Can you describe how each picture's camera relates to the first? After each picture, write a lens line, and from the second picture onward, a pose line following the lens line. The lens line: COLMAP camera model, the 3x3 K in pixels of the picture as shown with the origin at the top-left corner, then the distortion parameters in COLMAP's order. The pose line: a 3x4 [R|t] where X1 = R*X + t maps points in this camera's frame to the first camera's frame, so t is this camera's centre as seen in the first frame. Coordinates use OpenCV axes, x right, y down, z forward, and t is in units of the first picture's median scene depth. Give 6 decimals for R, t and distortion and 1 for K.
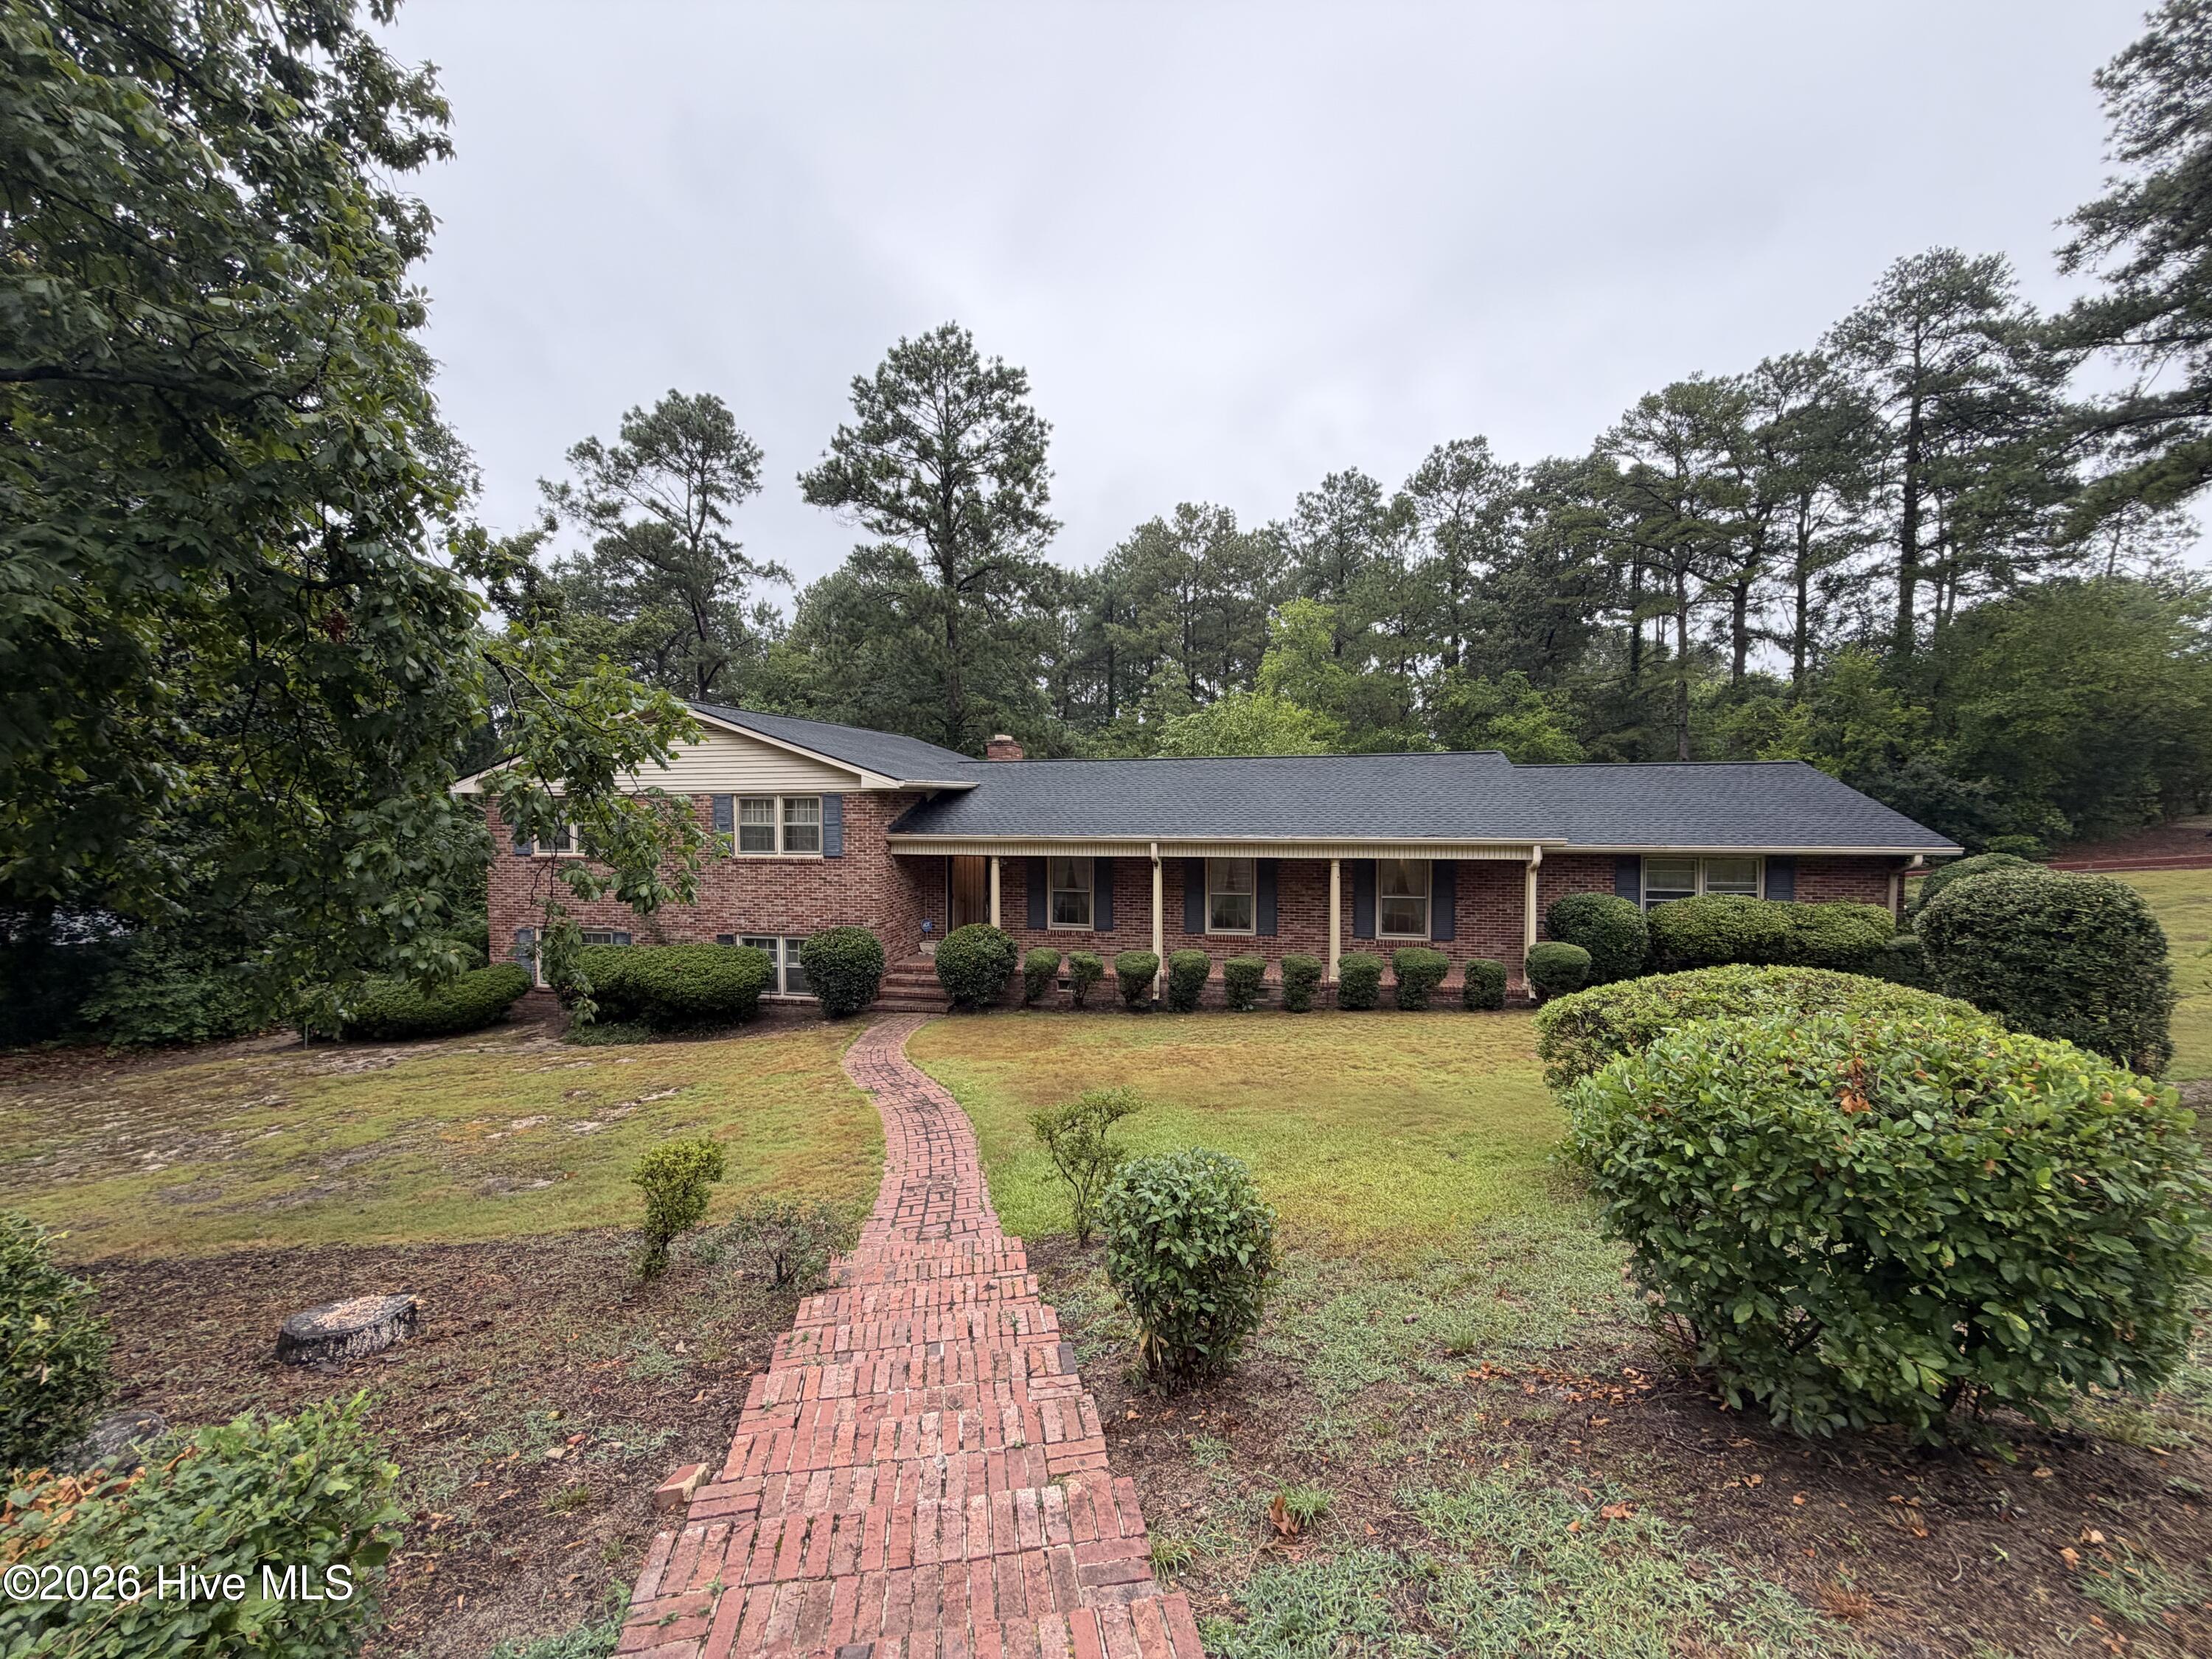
lens RADIAL K [[878.9, 0, 1099.8], [0, 878.9, 829.6], [0, 0, 1]] dist [0.000386, 0.000130]
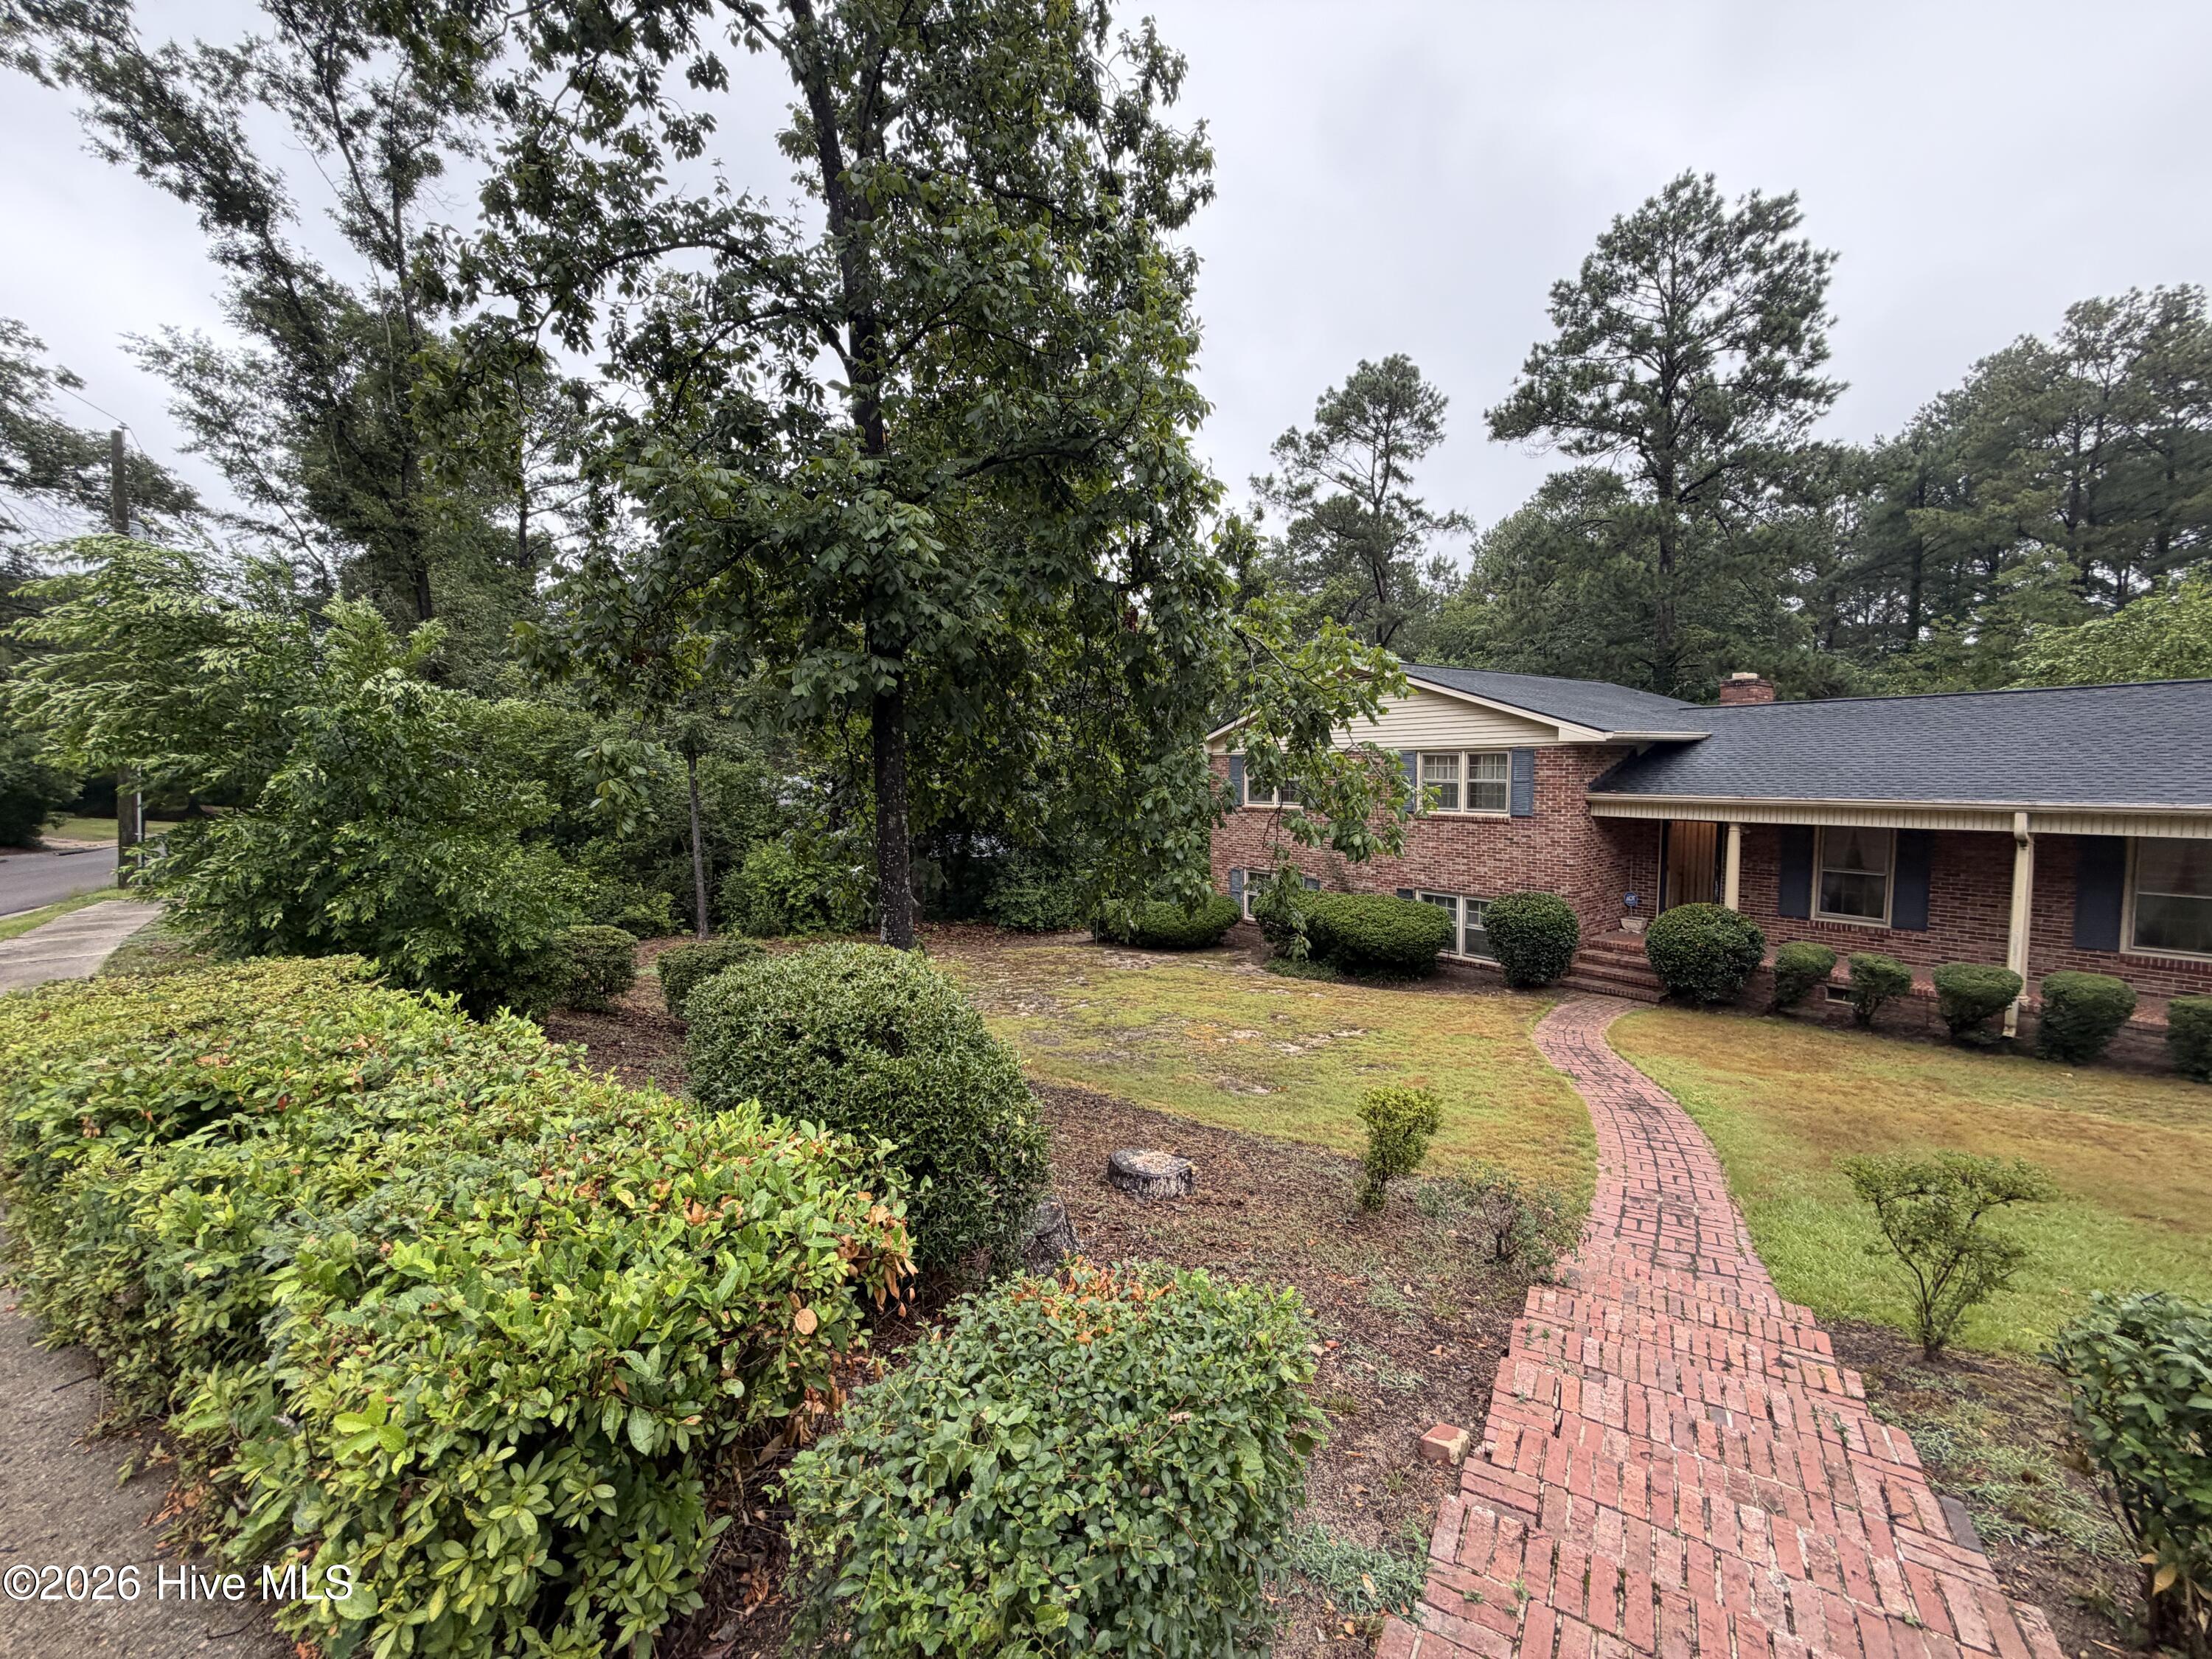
lens RADIAL K [[878.9, 0, 1099.8], [0, 878.9, 829.6], [0, 0, 1]] dist [0.000386, 0.000130]
pose [[0.750963, 0.044178, -0.658865, -0.024017], [-0.012981, 0.998554, 0.052160, 0.002327], [0.660217, -0.030617, 0.750451, 0.004570]]
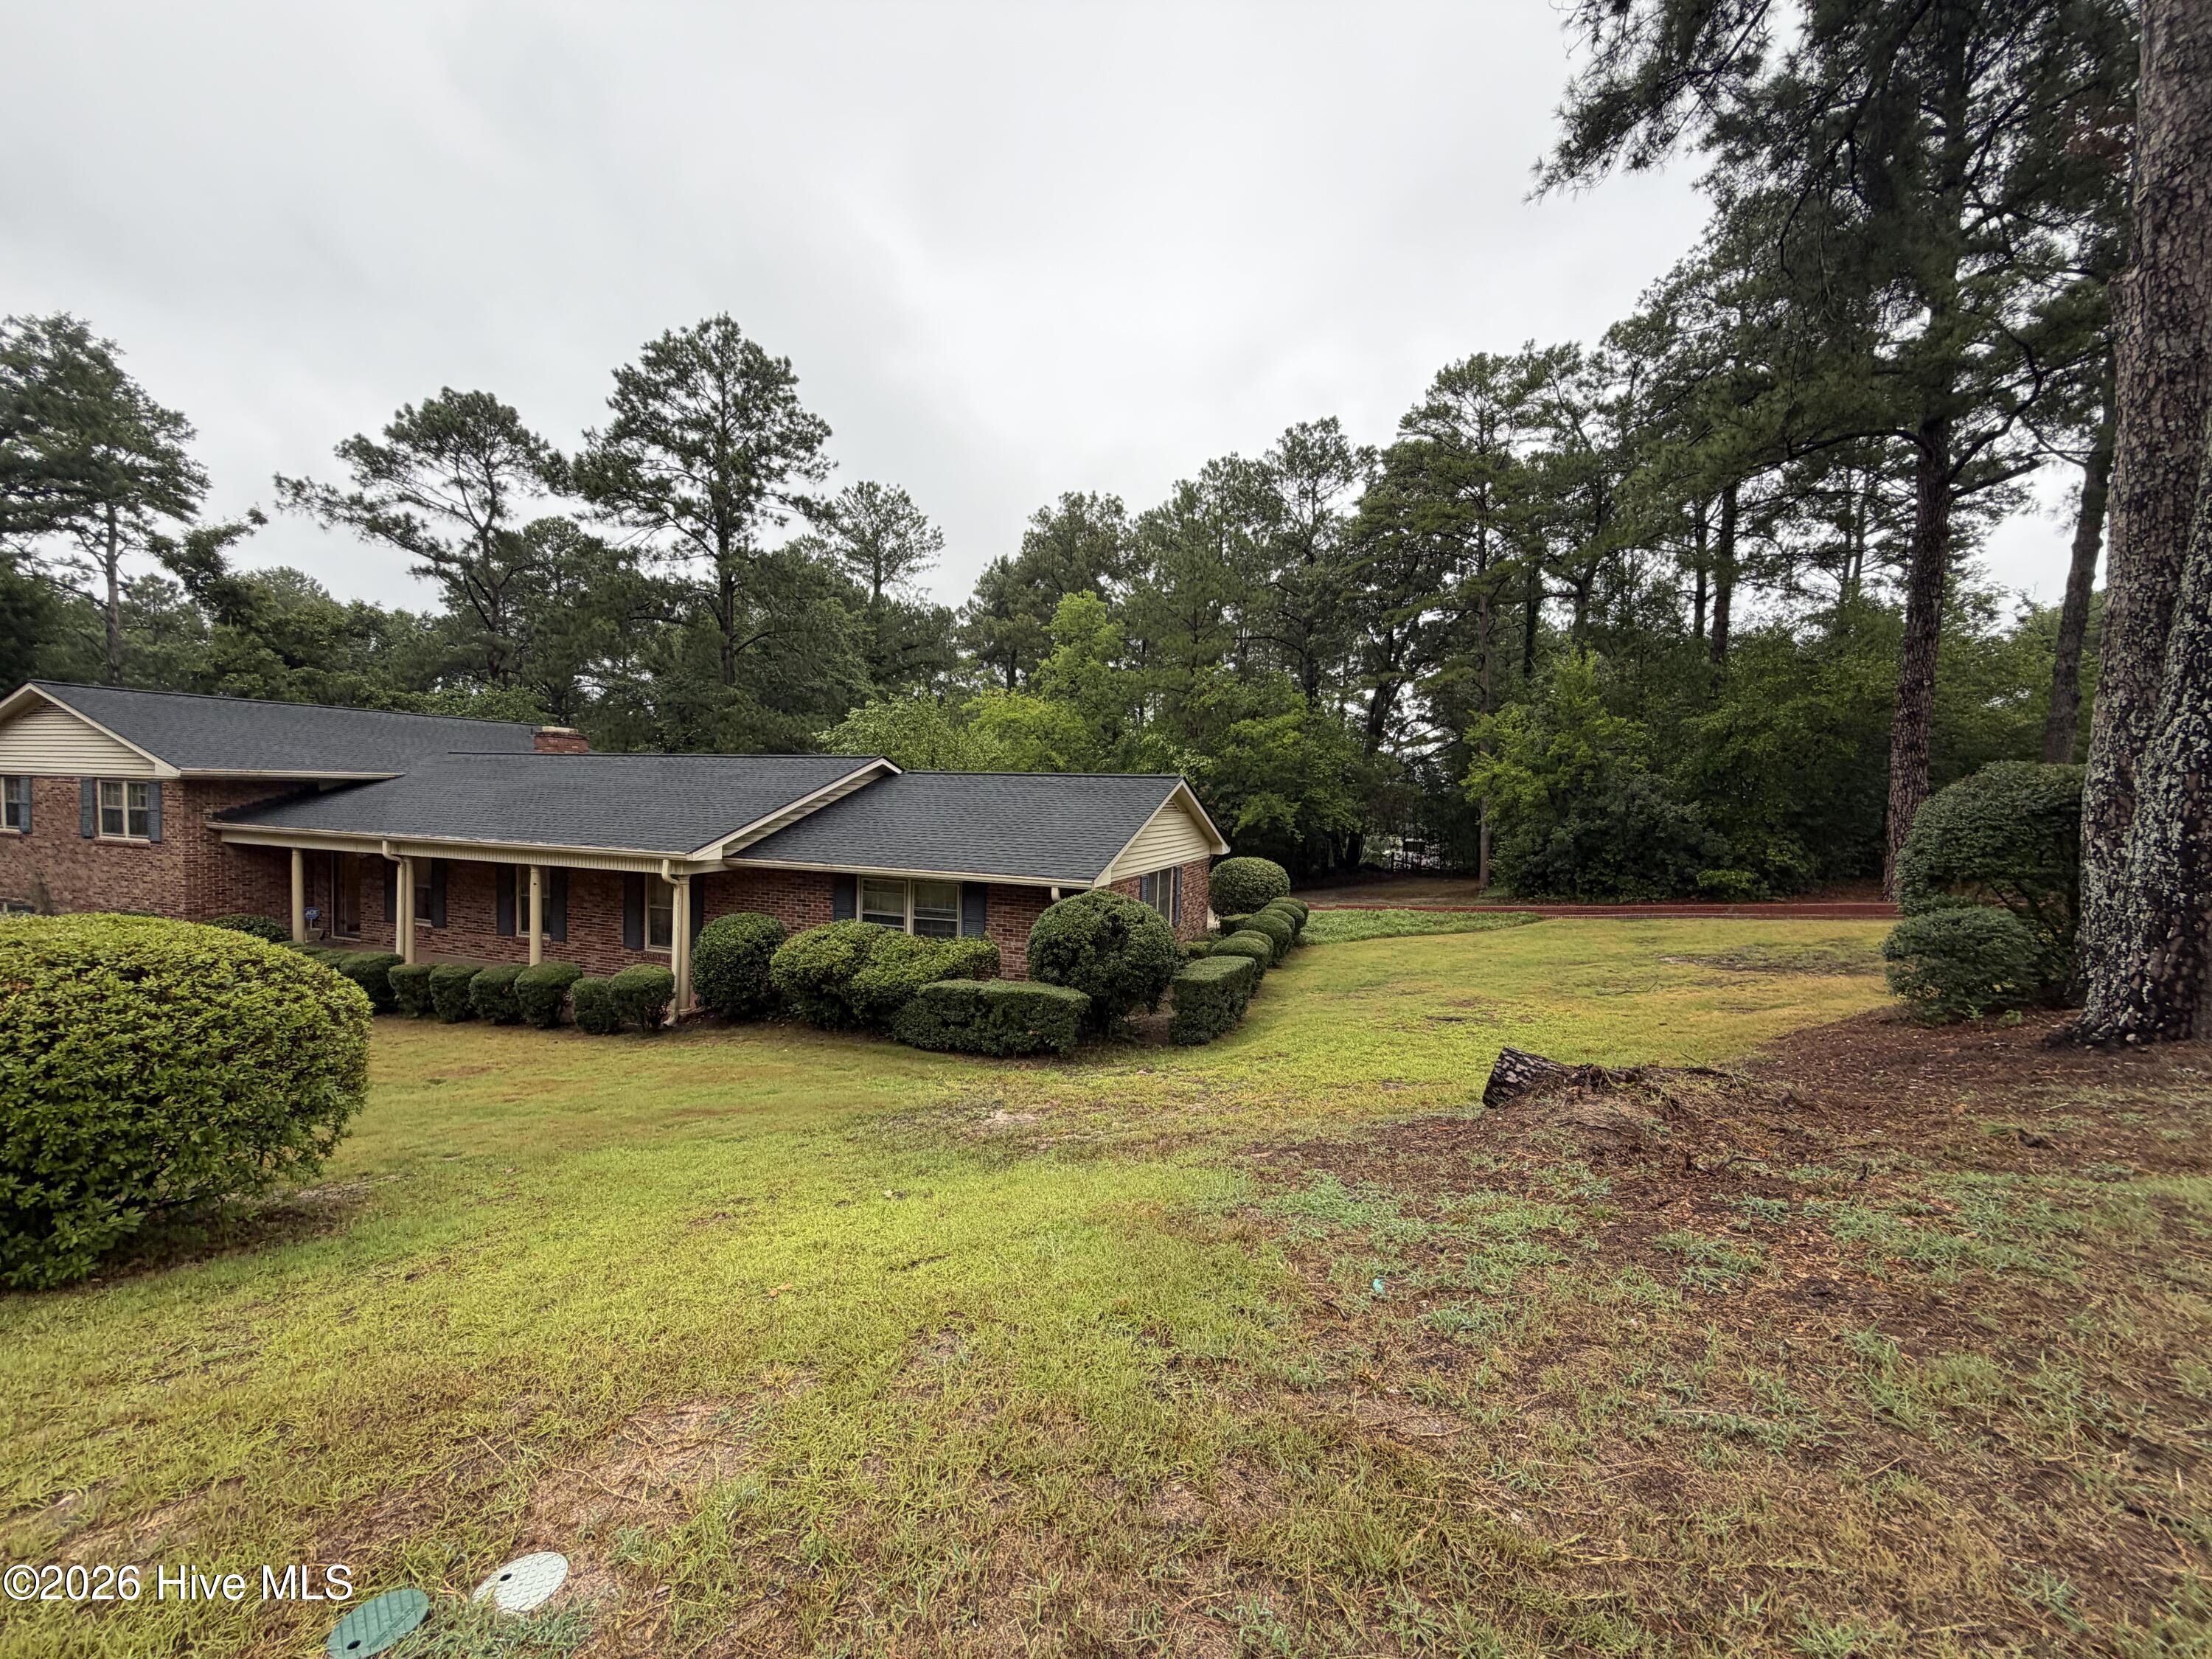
lens RADIAL K [[878.9, 0, 1099.8], [0, 878.9, 829.6], [0, 0, 1]] dist [0.000386, 0.000130]
pose [[0.992112, 0.036885, -0.119804, 0.886411], [-0.035890, 0.999301, 0.010454, -0.033035], [0.120106, -0.006072, 0.992743, 0.115625]]
